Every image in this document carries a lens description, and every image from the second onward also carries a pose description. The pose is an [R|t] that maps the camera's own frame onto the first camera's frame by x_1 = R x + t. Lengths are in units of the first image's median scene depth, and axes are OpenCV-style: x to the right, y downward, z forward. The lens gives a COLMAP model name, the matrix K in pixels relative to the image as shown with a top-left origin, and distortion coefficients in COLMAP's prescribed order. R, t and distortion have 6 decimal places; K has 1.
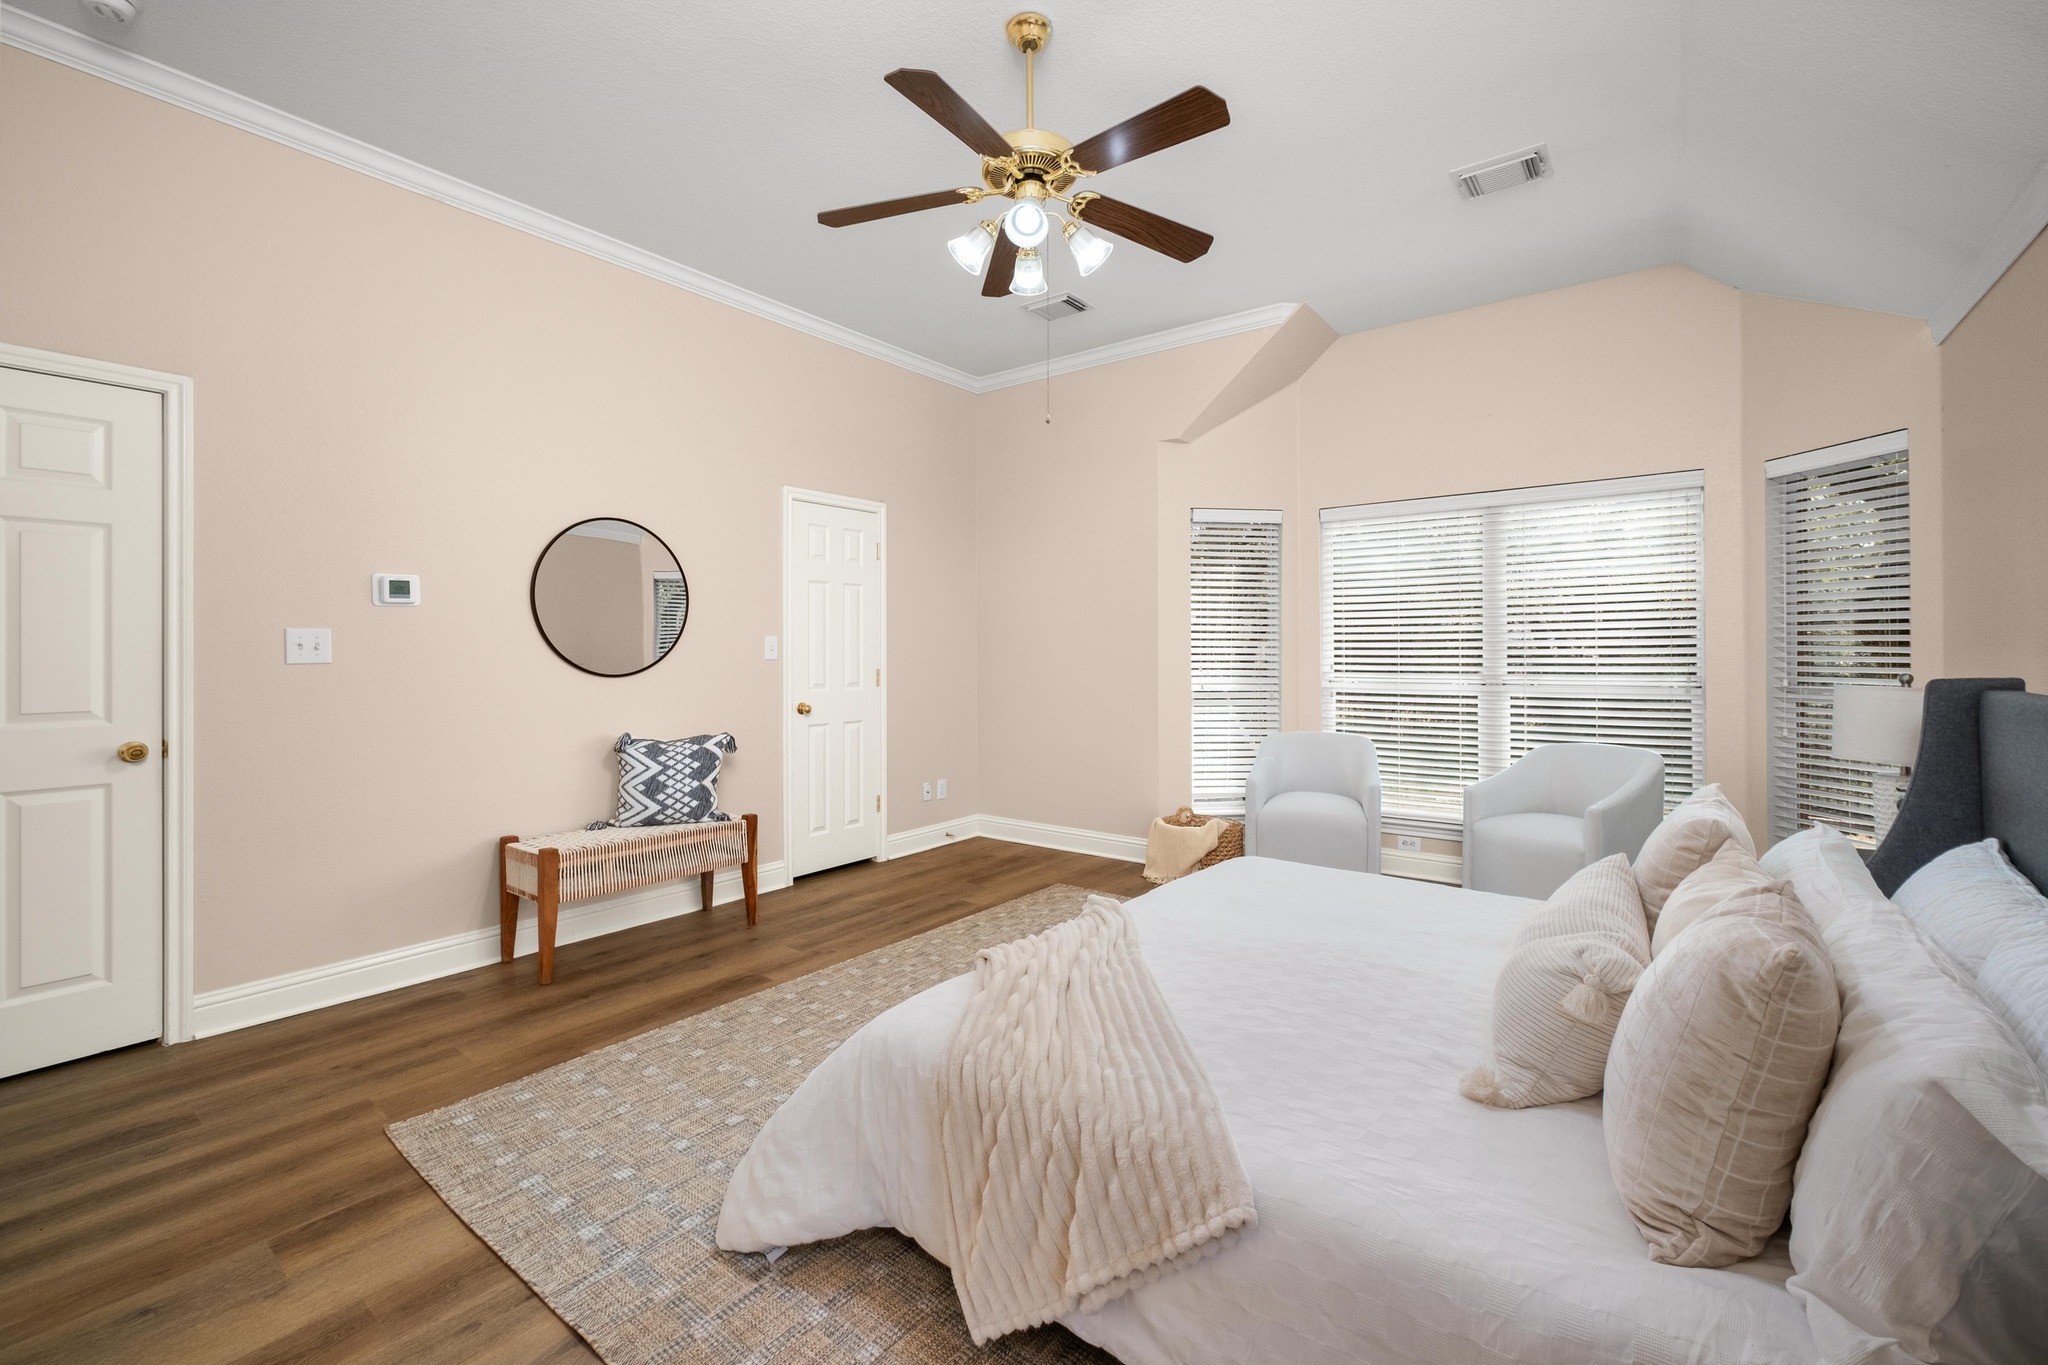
lens RADIAL K [[856.1, 0, 1028.3], [0, 856.1, 654.1], [0, 0, 1]] dist [-0.014345, 0.000269]
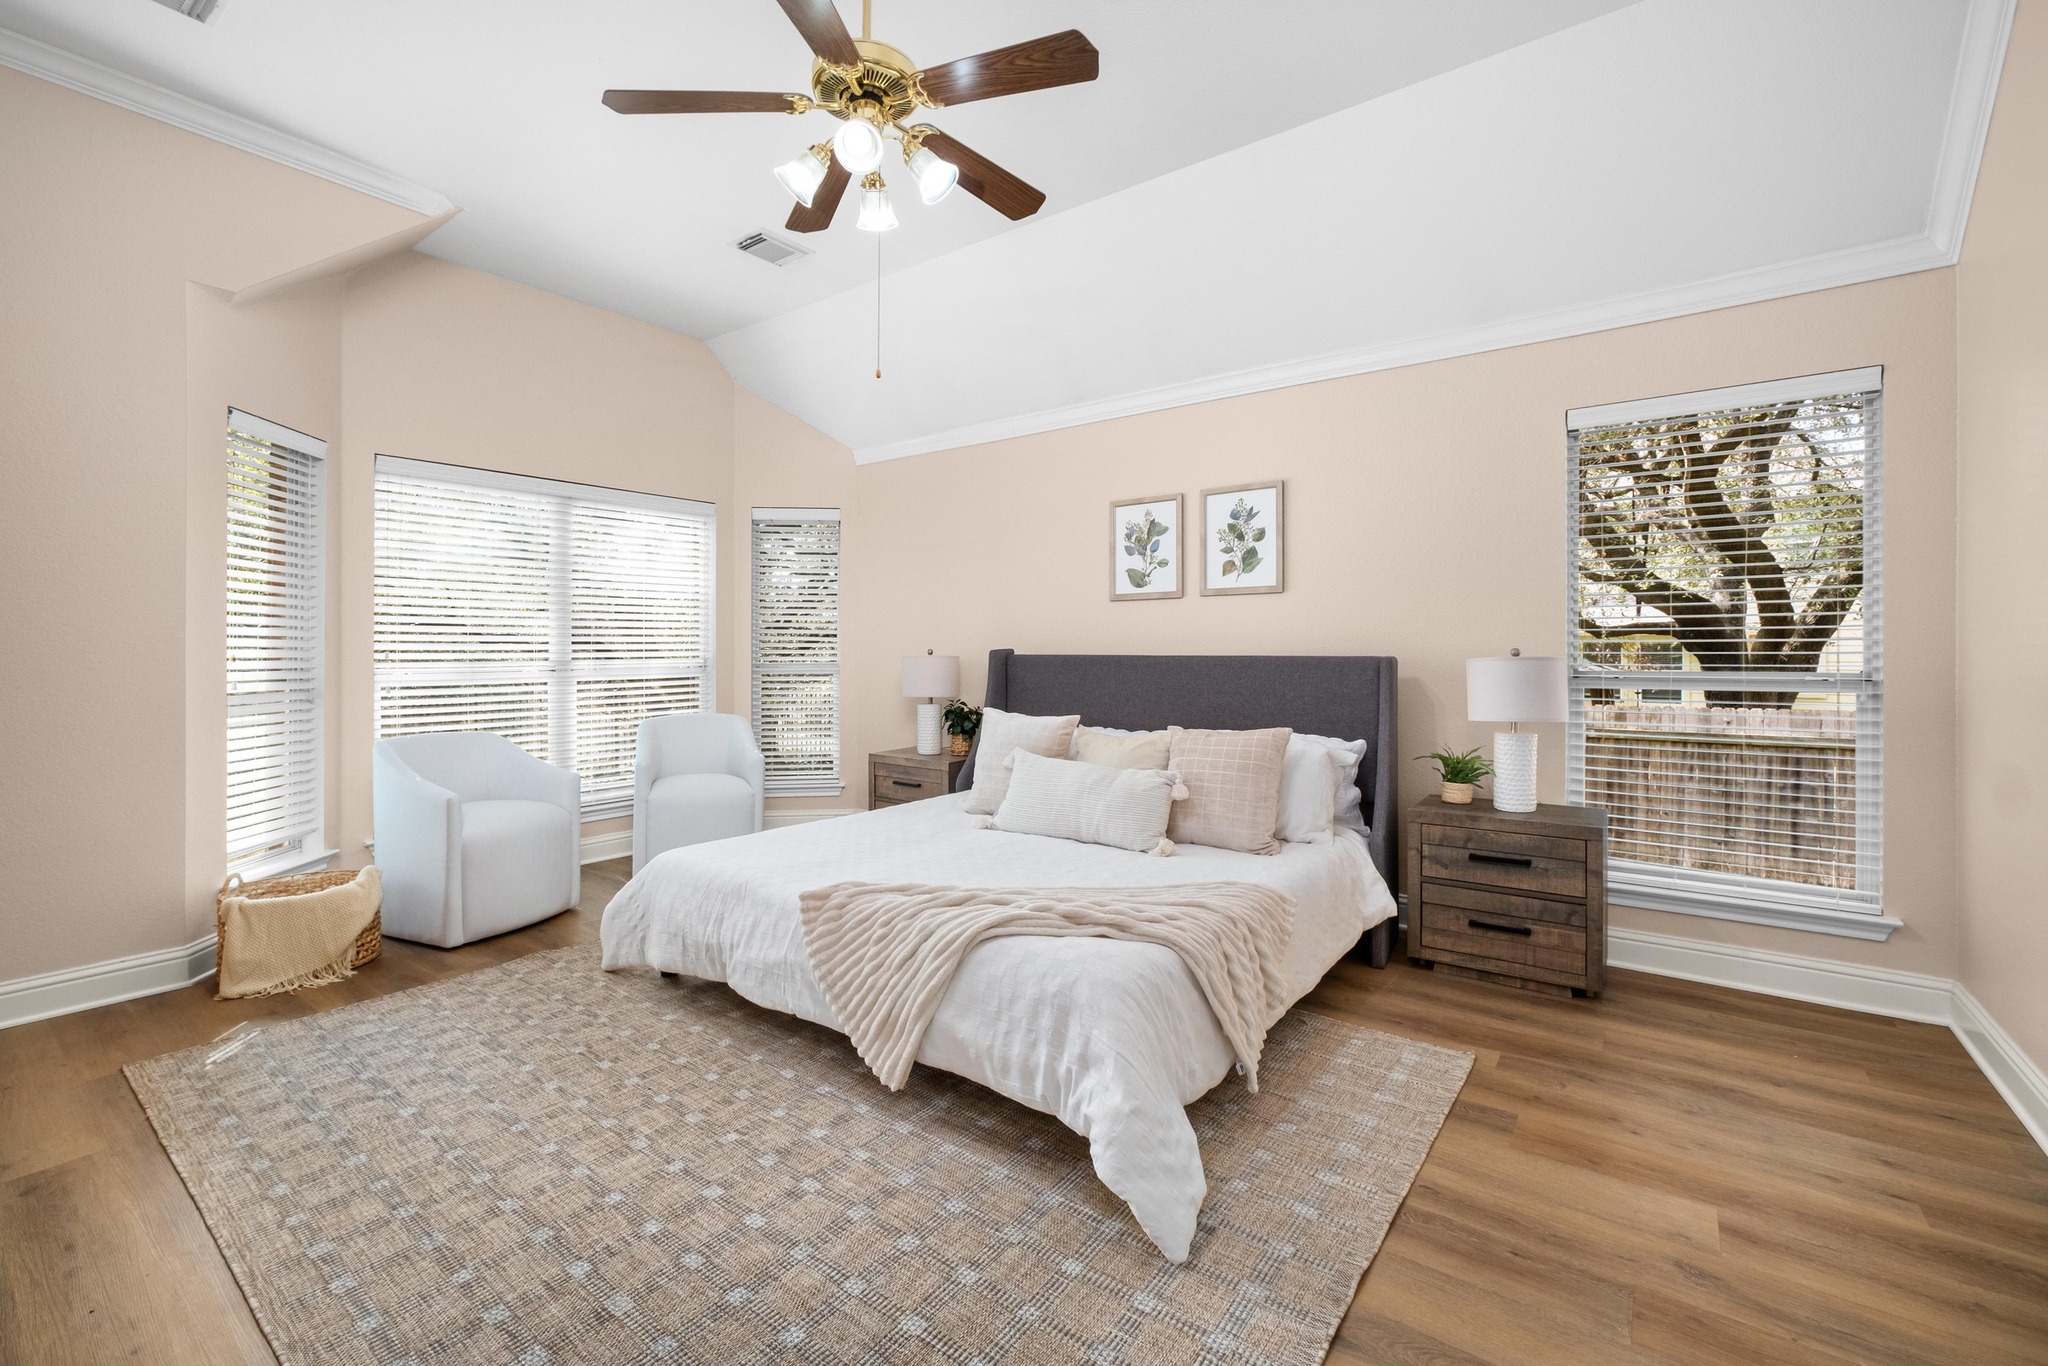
lens RADIAL K [[856.1, 0, 1028.3], [0, 856.1, 654.6], [0, 0, 1]] dist [-0.014345, 0.000269]
pose [[-0.004011, -0.008792, 0.999953, -0.903087], [0.002850, 0.999957, 0.008804, 0.020307], [-0.999988, 0.002885, -0.003985, 0.825143]]
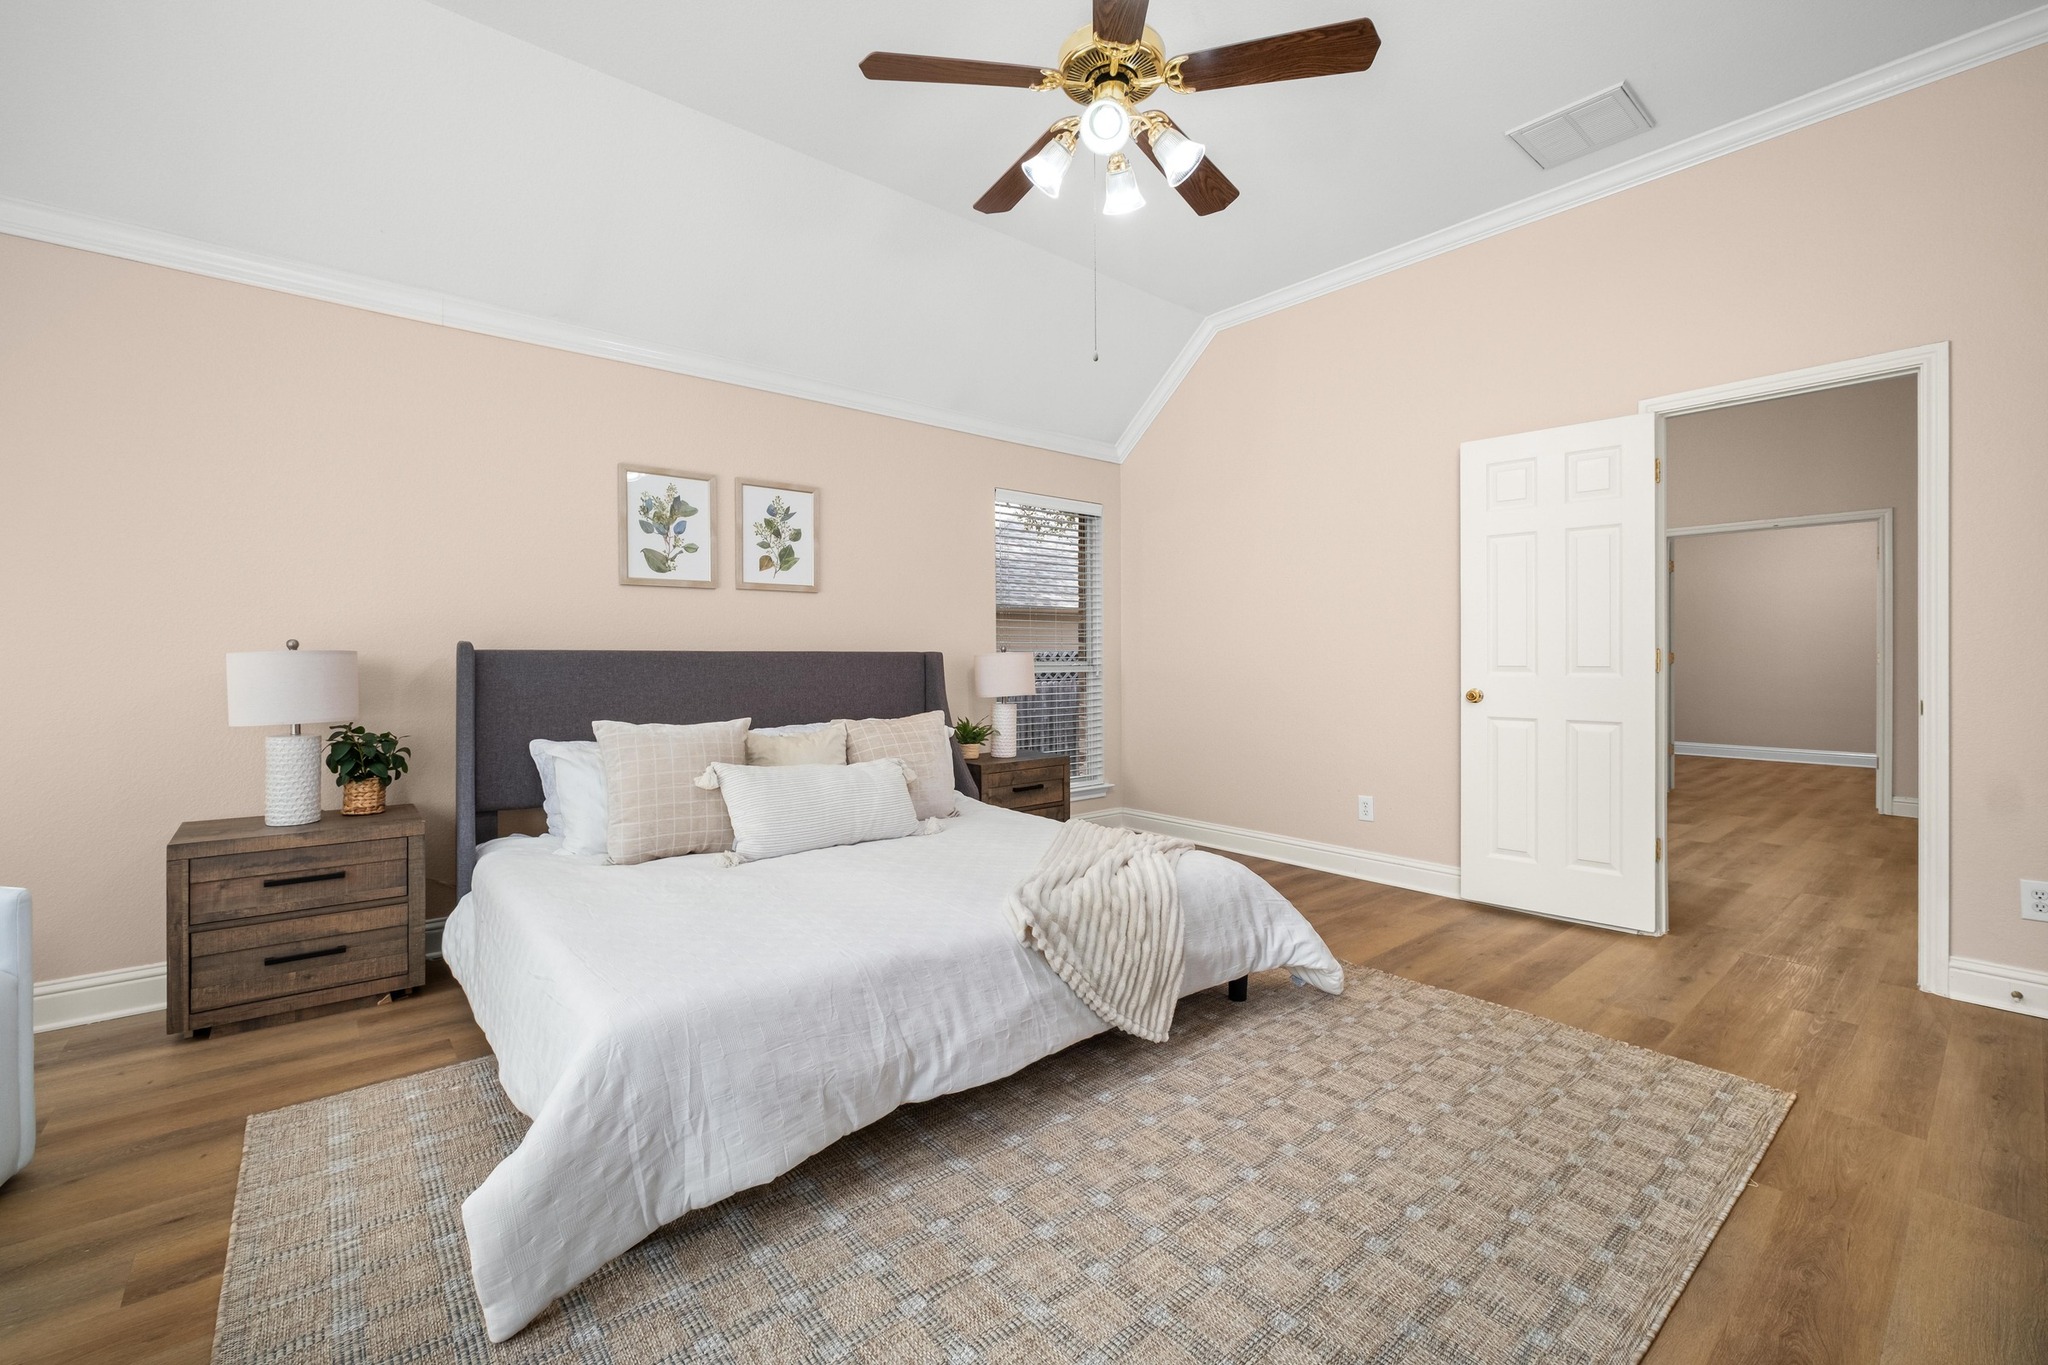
lens RADIAL K [[856.1, 0, 1028.3], [0, 856.1, 654.1], [0, 0, 1]] dist [-0.014345, 0.000269]
pose [[-0.973285, 0.001477, 0.229596, -0.110013], [0.000691, 0.999994, -0.003504, 0.048182], [-0.229600, -0.003252, -0.973280, 1.908702]]
